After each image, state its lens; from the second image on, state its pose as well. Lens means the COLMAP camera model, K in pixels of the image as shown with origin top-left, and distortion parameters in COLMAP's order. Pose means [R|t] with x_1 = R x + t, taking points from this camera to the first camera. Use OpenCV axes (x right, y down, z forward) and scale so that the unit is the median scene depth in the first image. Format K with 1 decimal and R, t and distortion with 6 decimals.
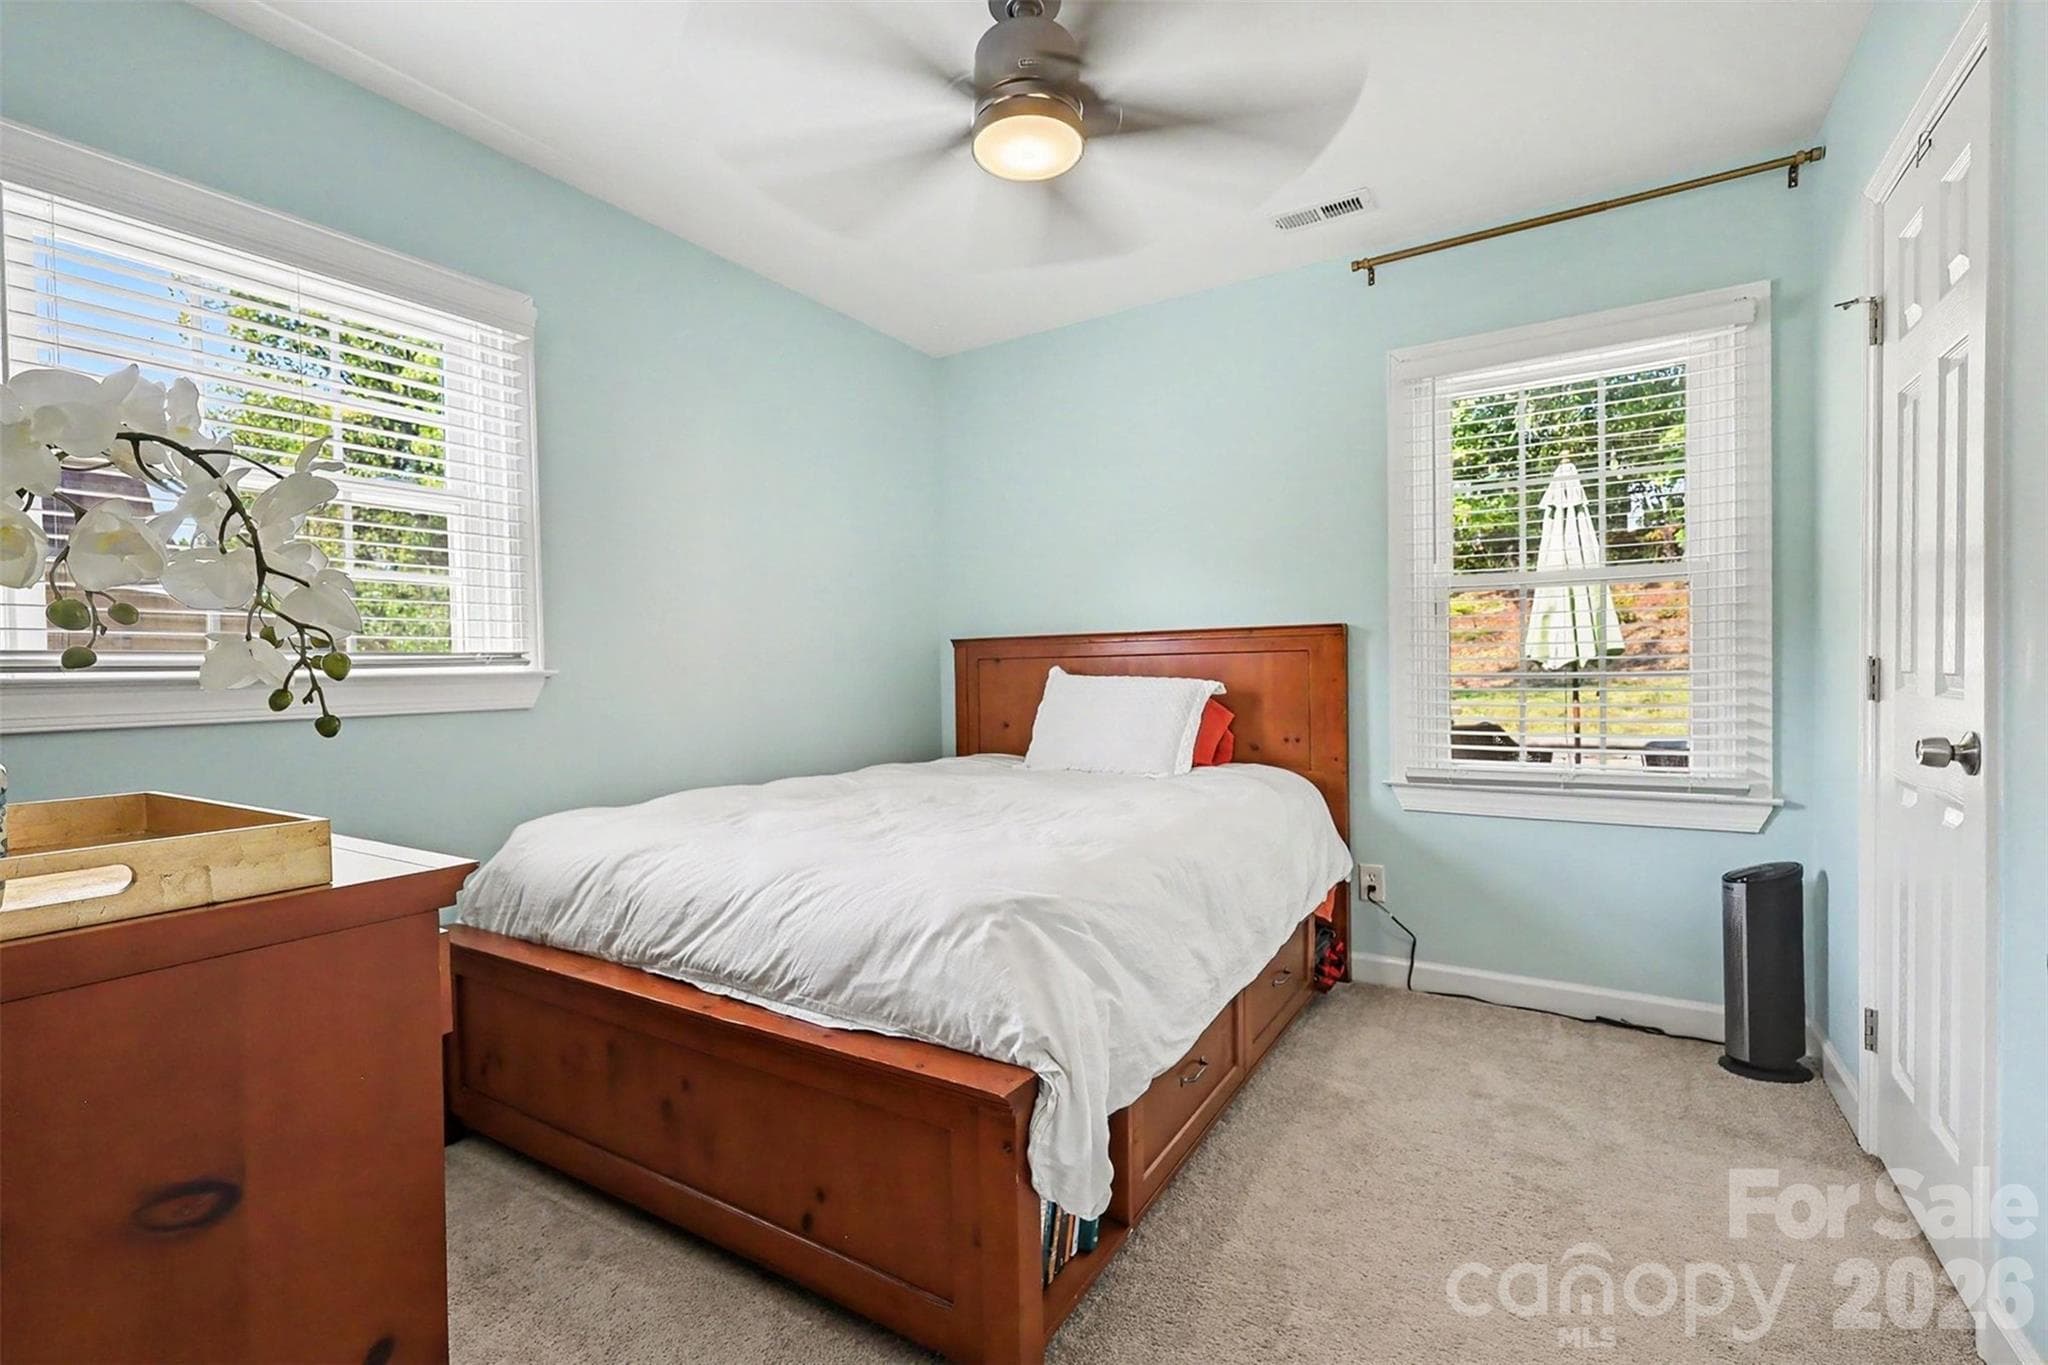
lens RADIAL K [[917.3, 0, 1027.0], [0, 917.3, 687.9], [0, 0, 1]] dist [0.004301, 0.000060]
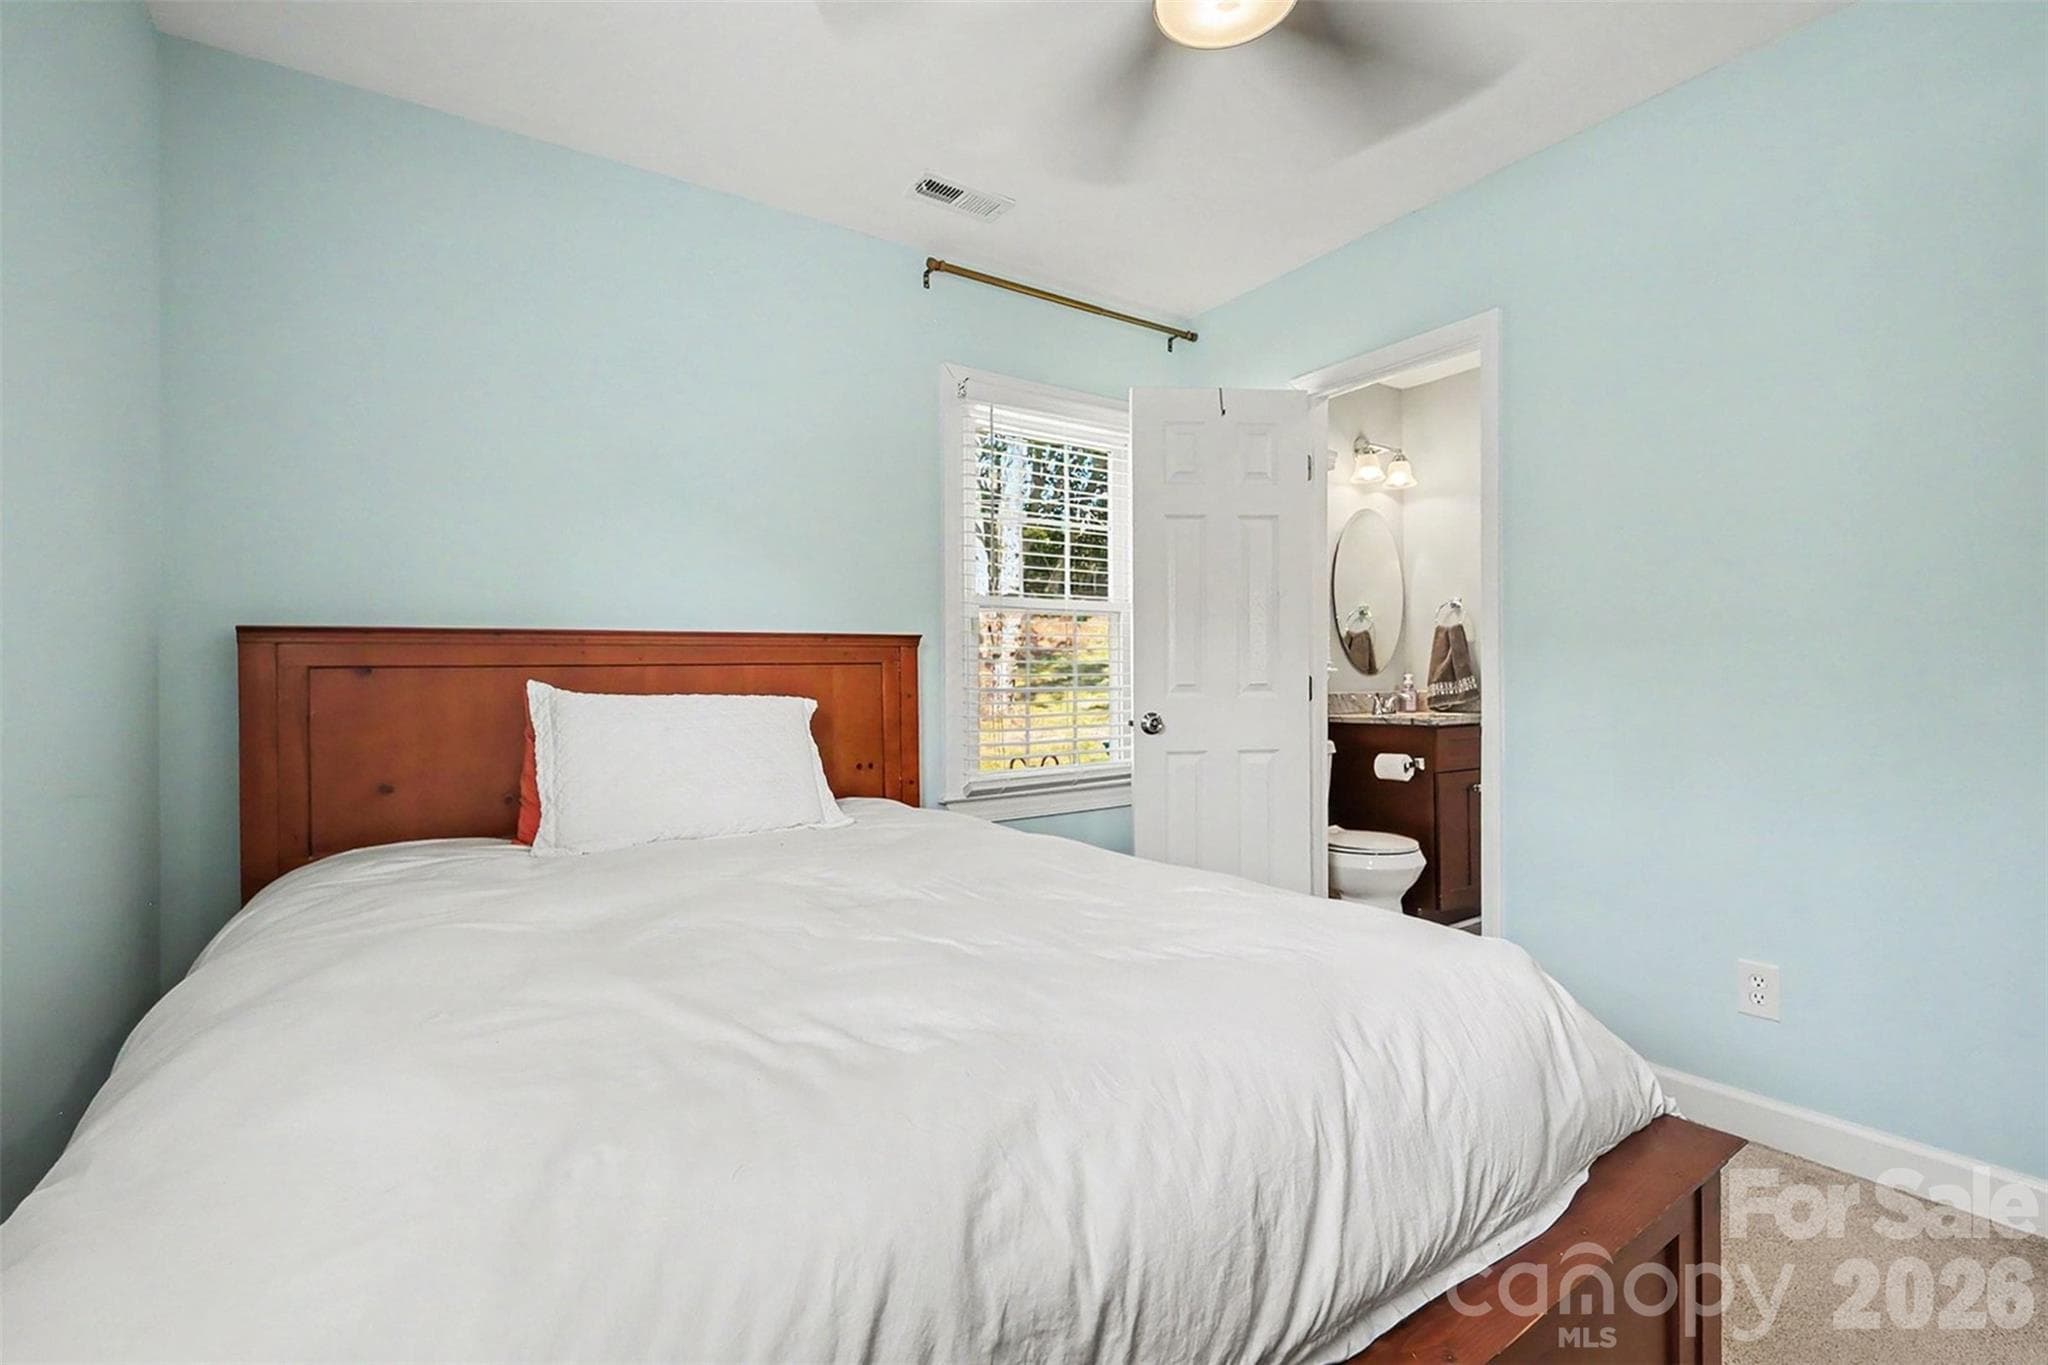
lens RADIAL K [[917.3, 0, 1027.0], [0, 917.3, 687.9], [0, 0, 1]] dist [0.004301, 0.000060]
pose [[0.383130, 0.004464, 0.923683, -0.463791], [0.030946, 0.999365, -0.017666, 0.002407], [-0.923176, 0.035352, 0.382749, 0.538263]]
